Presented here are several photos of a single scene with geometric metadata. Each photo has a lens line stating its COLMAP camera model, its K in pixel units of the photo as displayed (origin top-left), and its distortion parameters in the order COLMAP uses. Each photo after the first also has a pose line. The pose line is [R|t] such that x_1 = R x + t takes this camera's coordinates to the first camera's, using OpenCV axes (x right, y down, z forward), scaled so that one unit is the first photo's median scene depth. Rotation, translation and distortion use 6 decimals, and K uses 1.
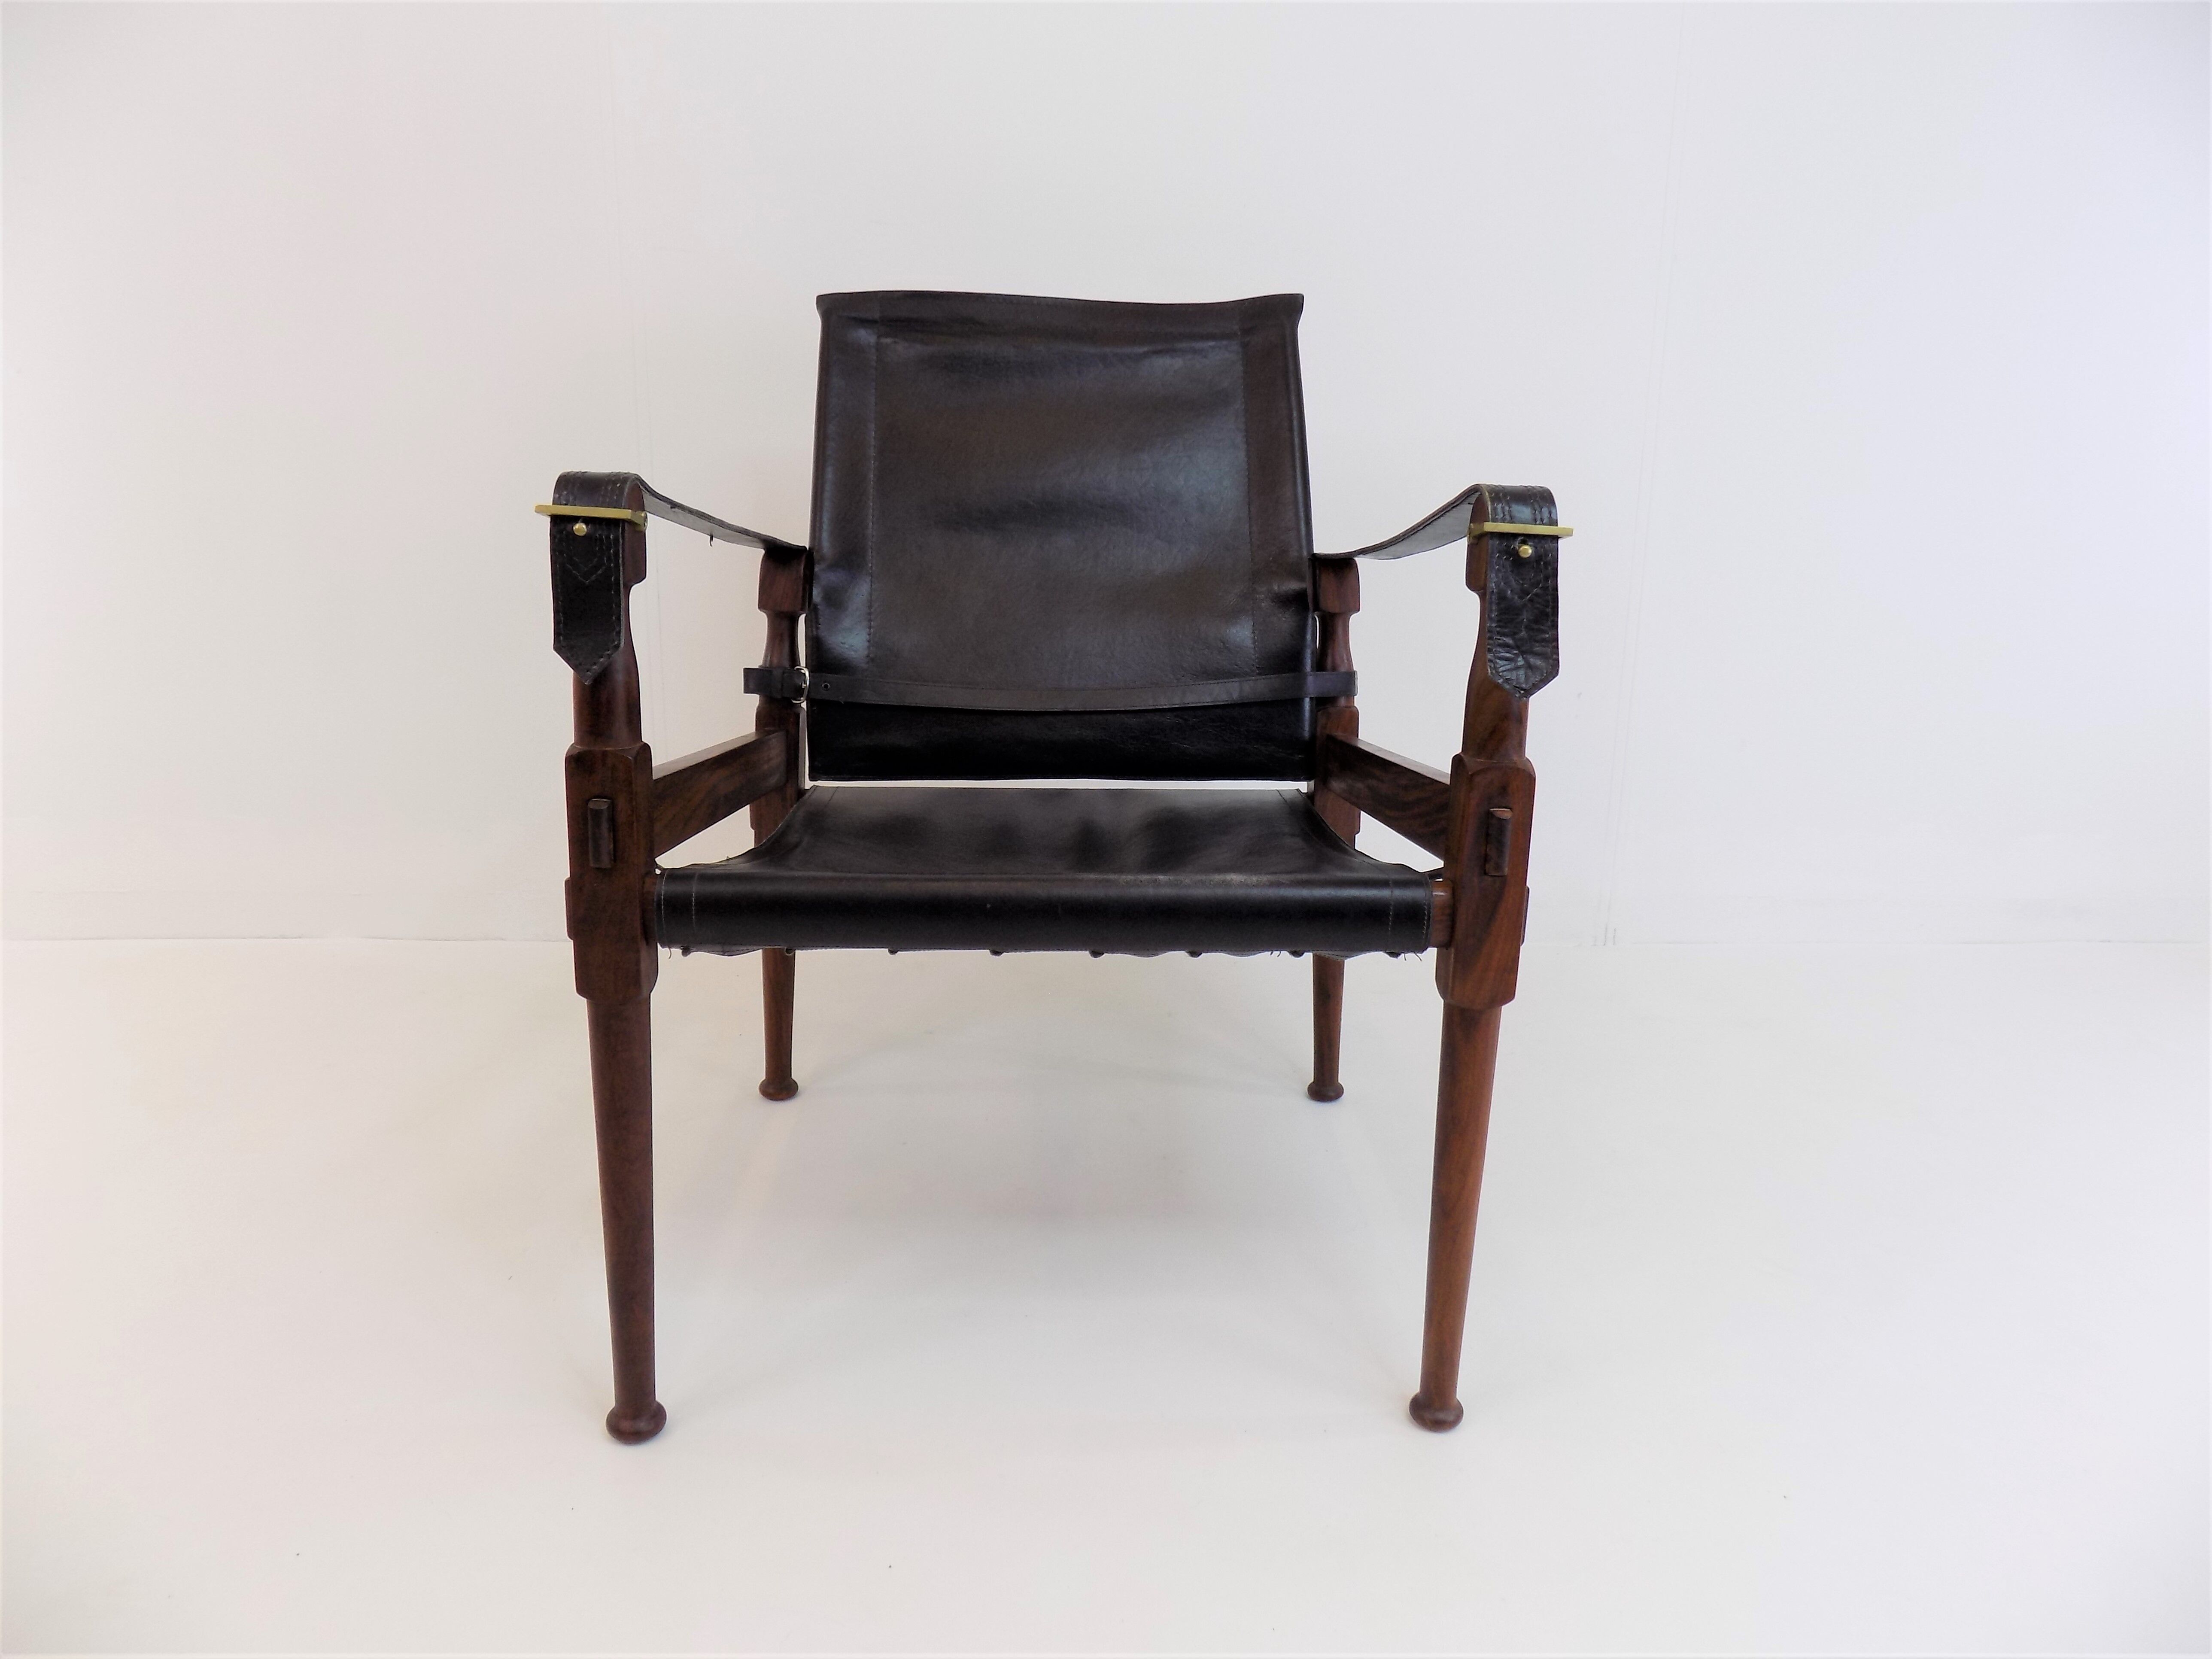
lens RADIAL K [[1476.6, 0, 1087.4], [0, 1476.6, 838.3], [0, 0, 1]] dist [-0.036207, 0.029438]
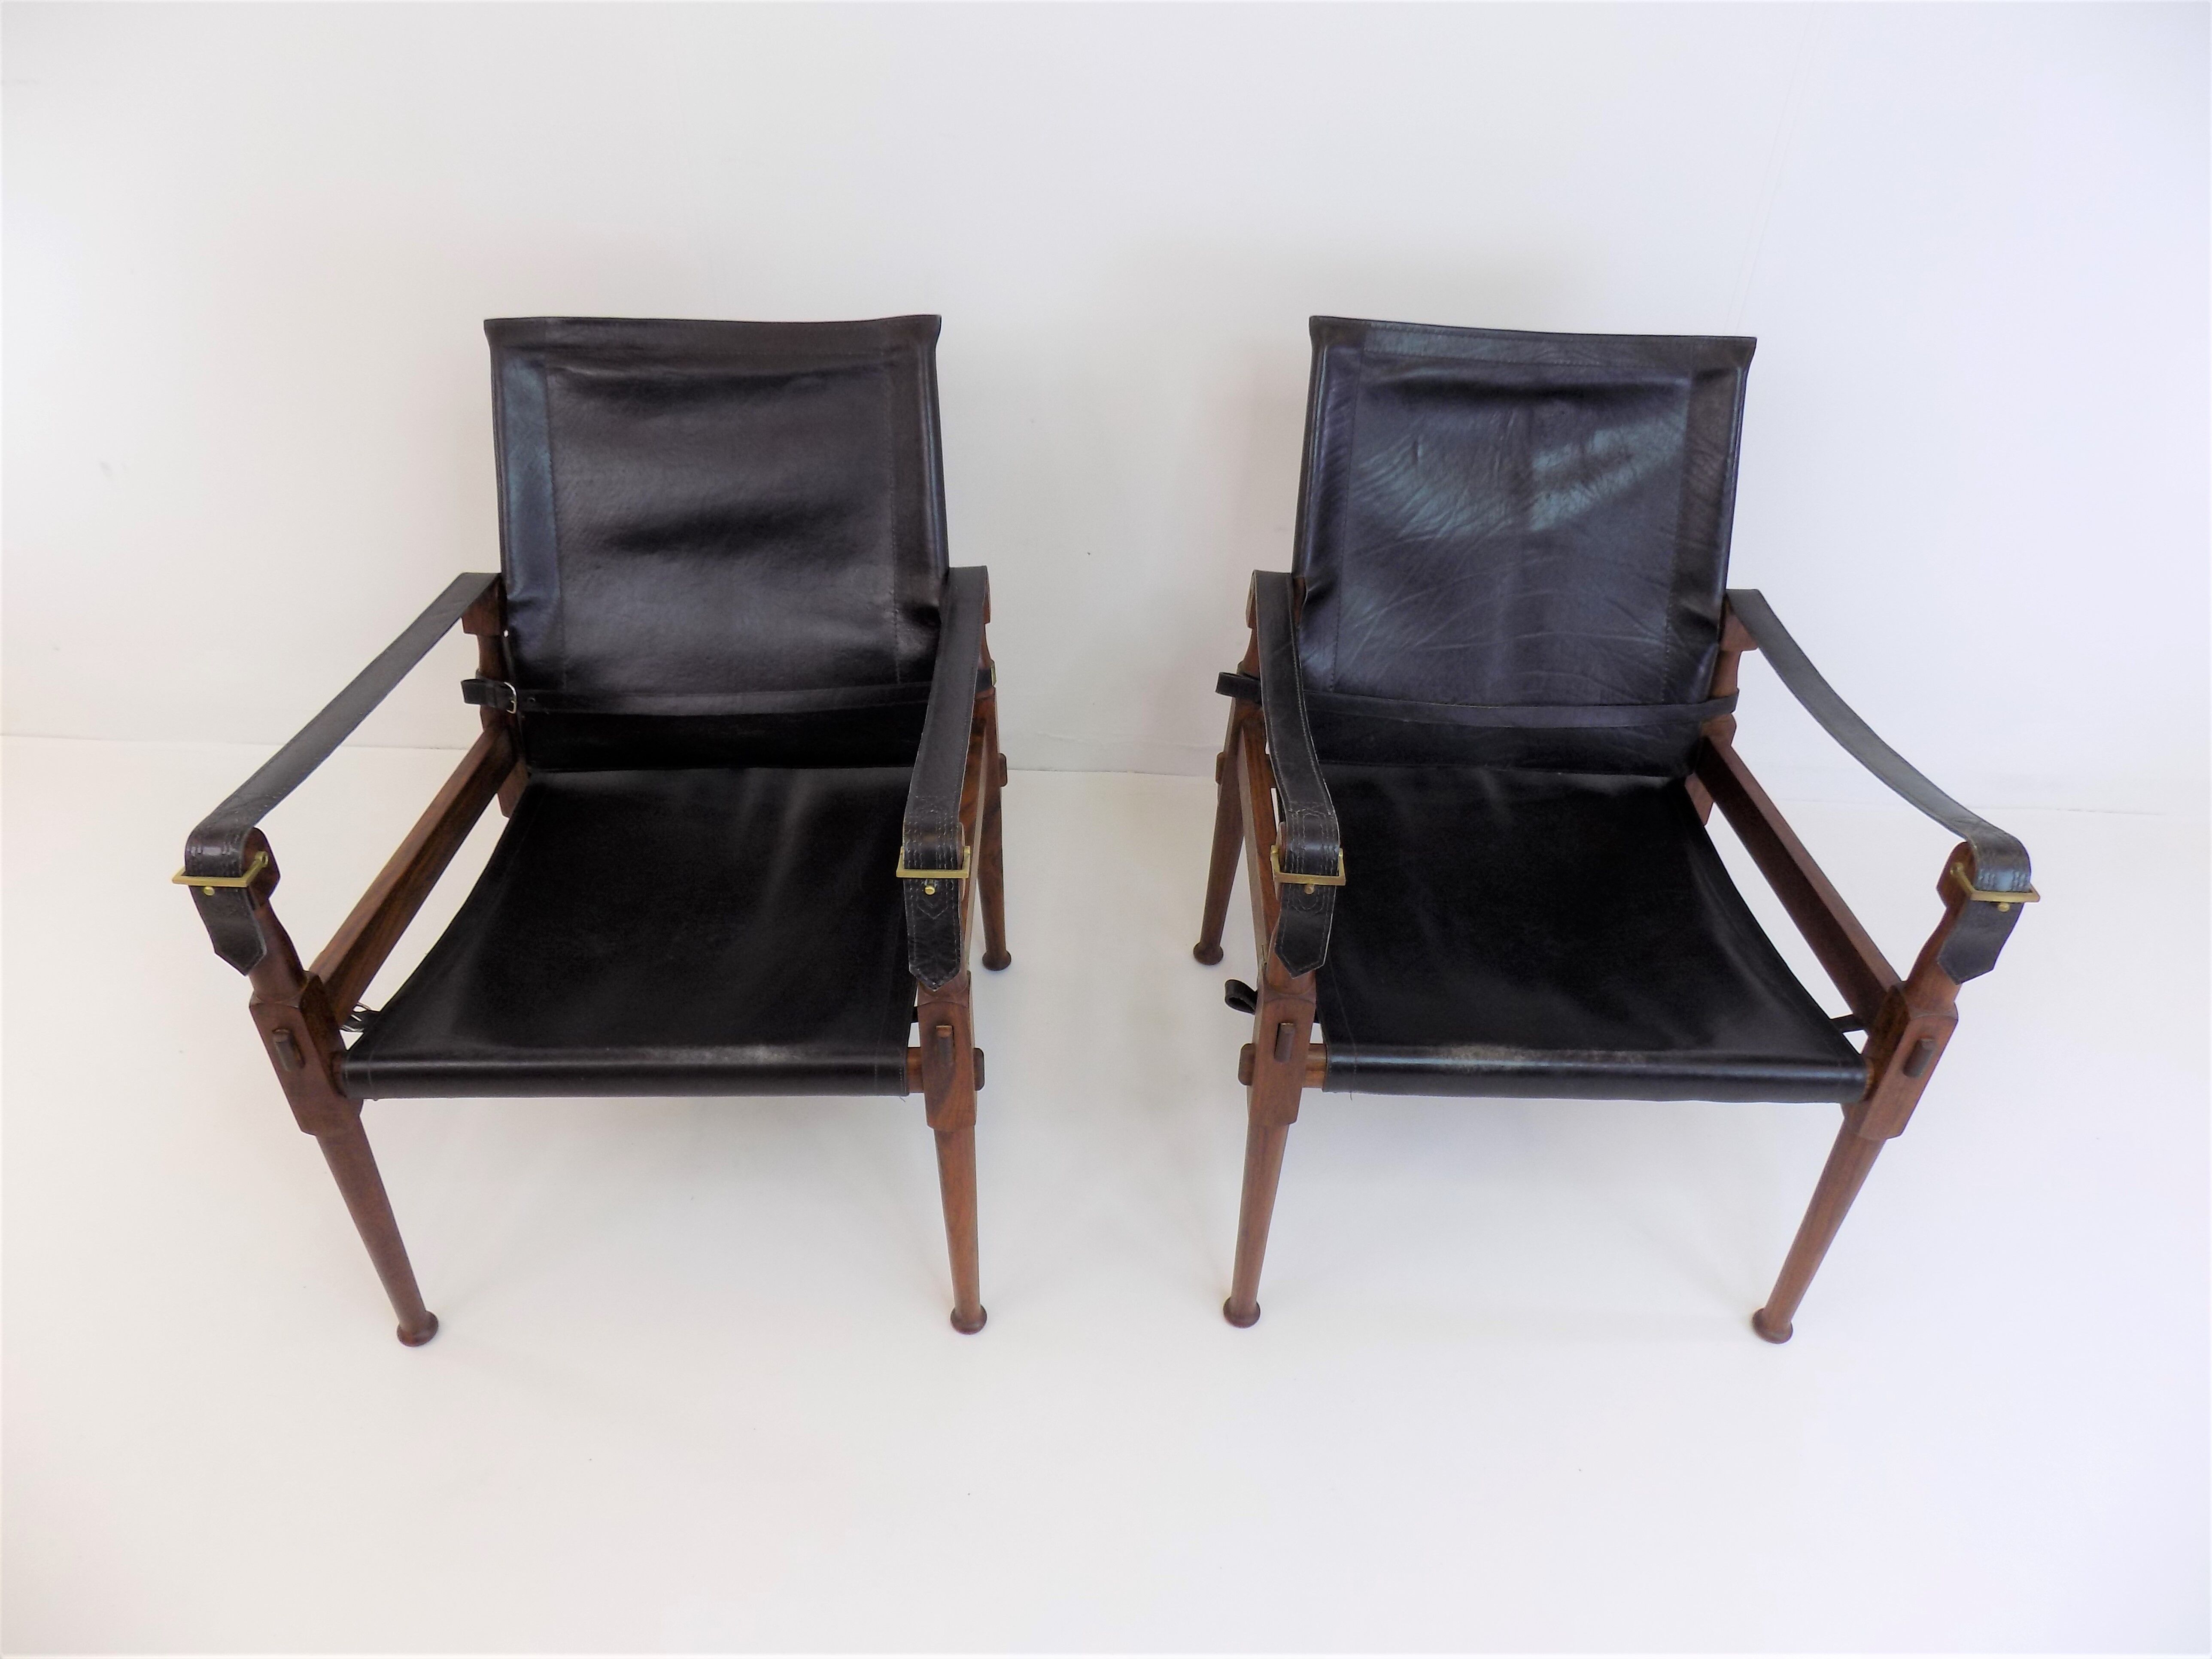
lens RADIAL K [[1476.6, 0, 1089.7], [0, 1476.6, 783.2], [0, 0, 1]] dist [-0.036207, 0.029438]
pose [[0.999784, 0.000233, -0.020779, 0.425038], [0.007678, 0.925047, 0.379776, -0.708411], [0.019310, -0.379854, 0.924845, -0.152582]]
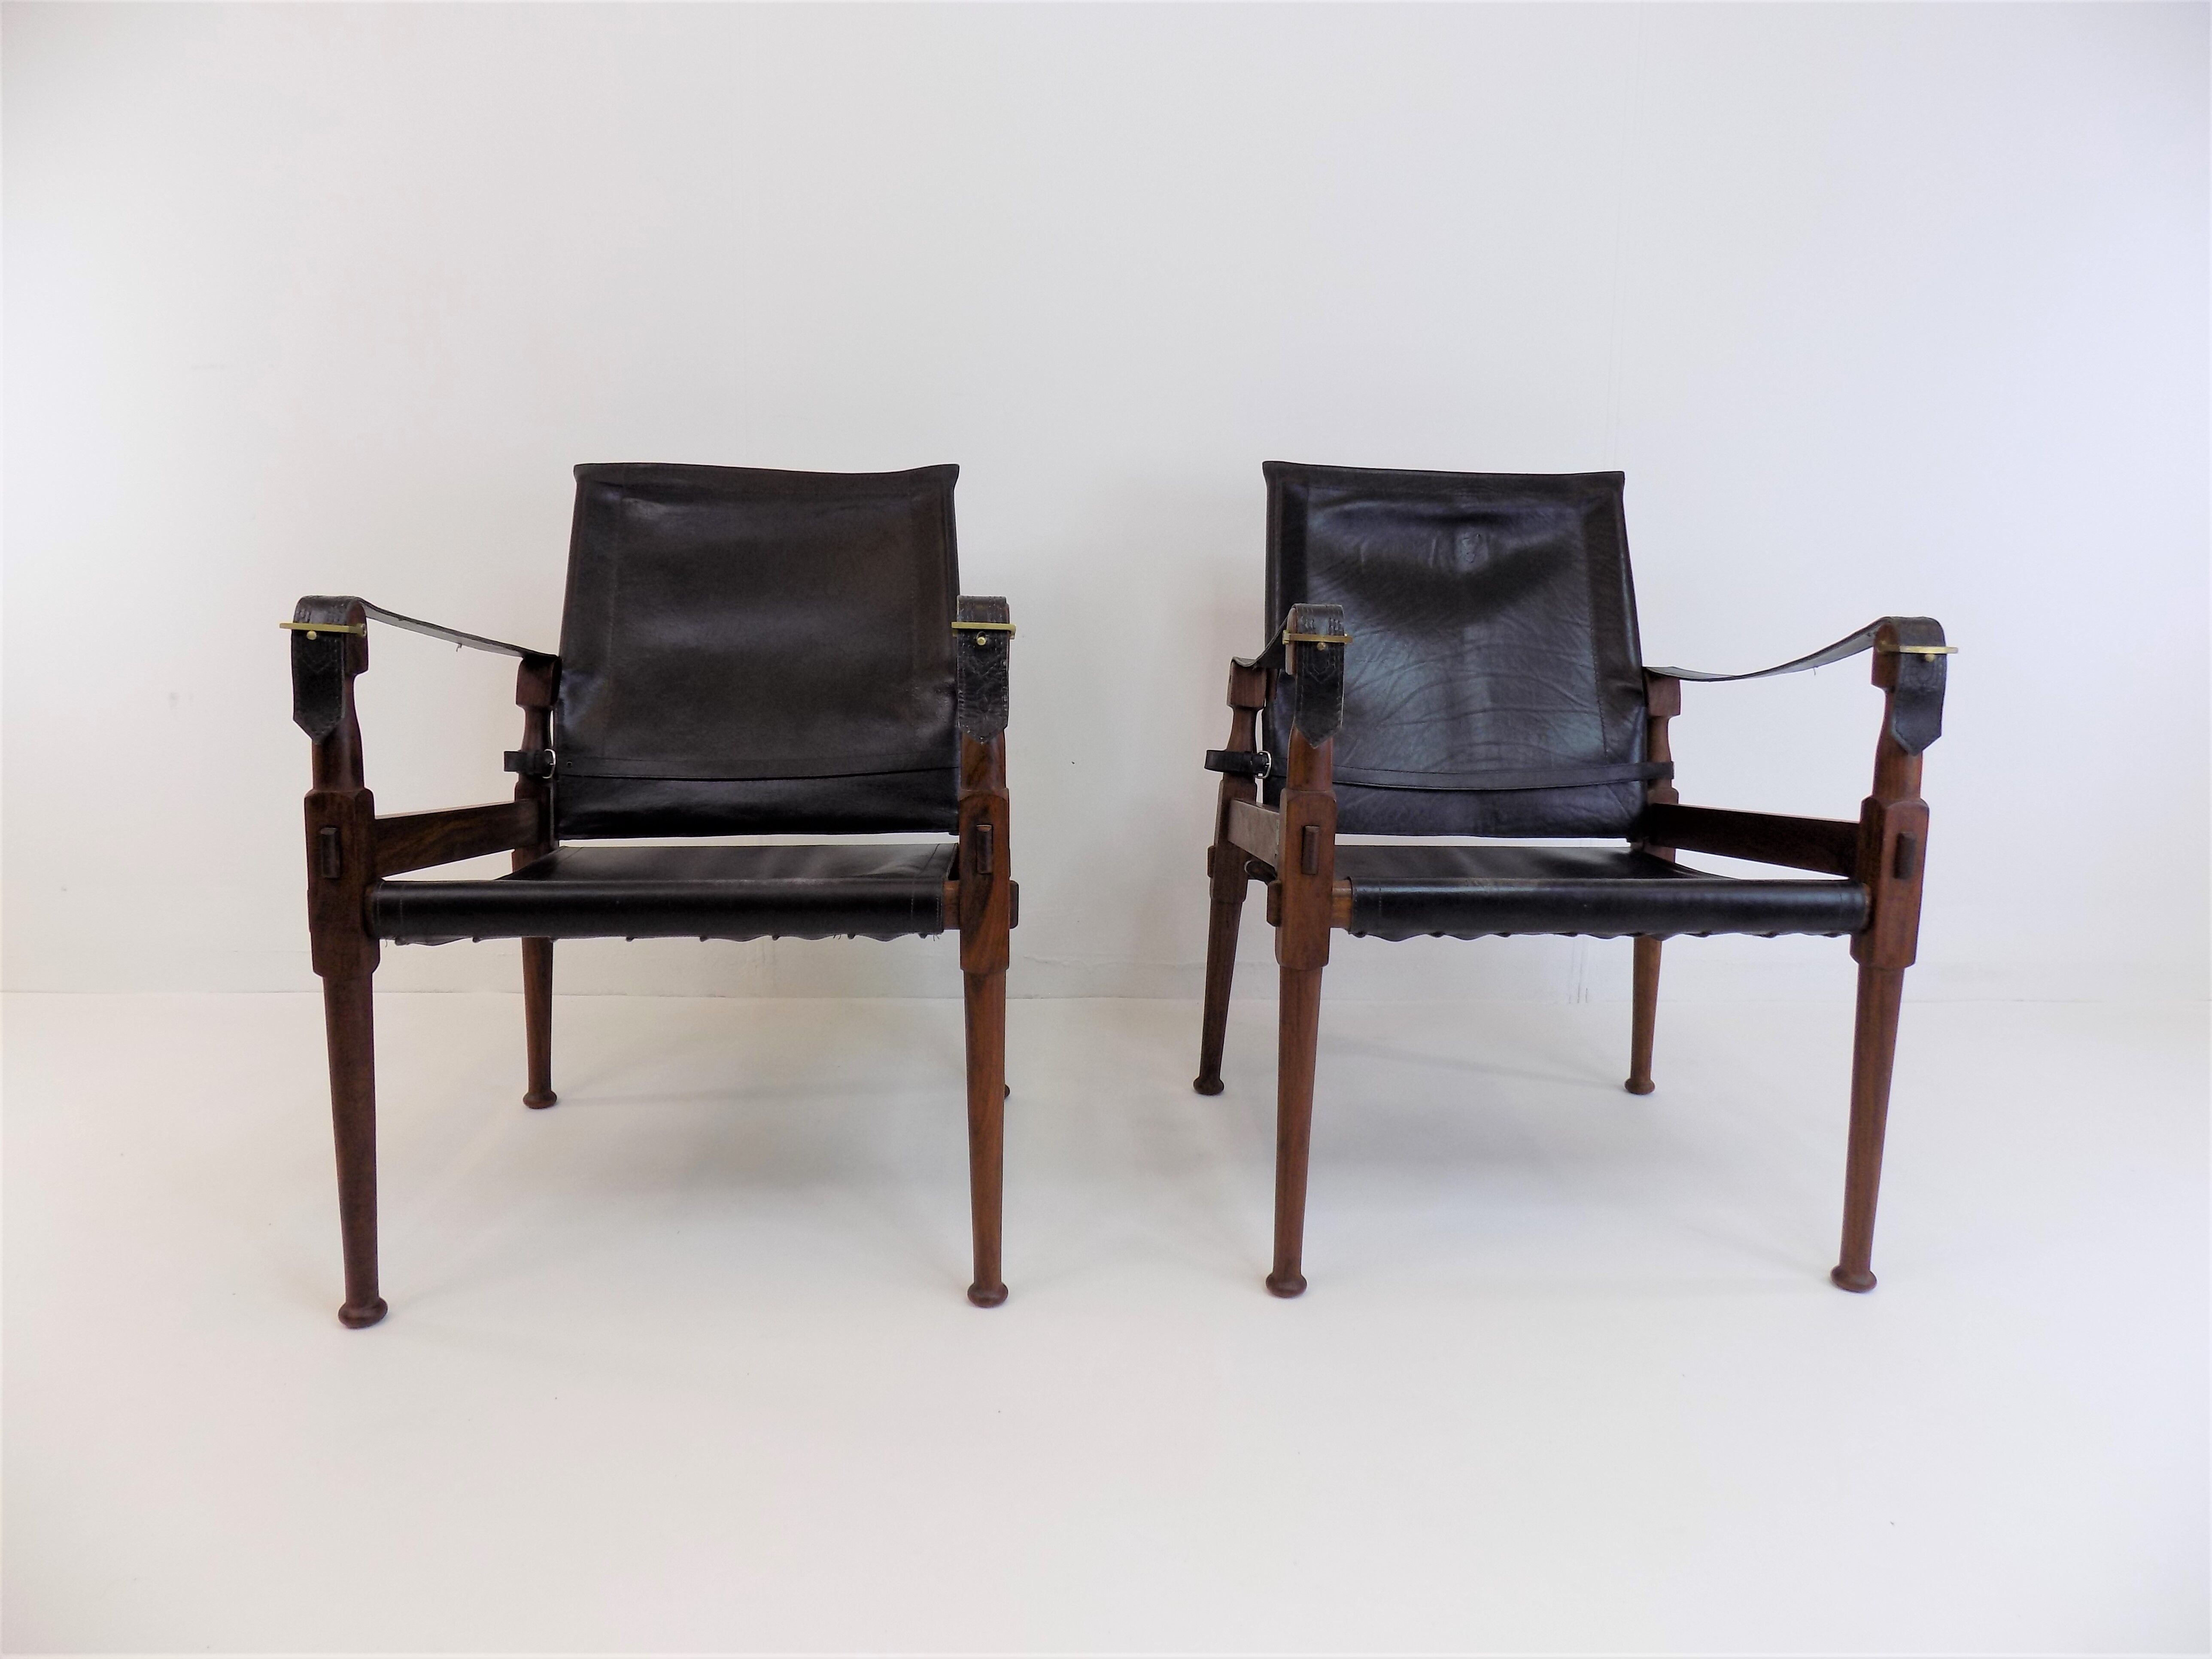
lens RADIAL K [[1476.6, 0, 1084.4], [0, 1476.6, 834.4], [0, 0, 1]] dist [-0.036207, 0.029438]
pose [[0.999258, -0.016939, 0.034583, 0.314330], [0.020099, 0.995448, -0.093166, 0.116453], [-0.032847, 0.093792, 0.995050, -0.377993]]
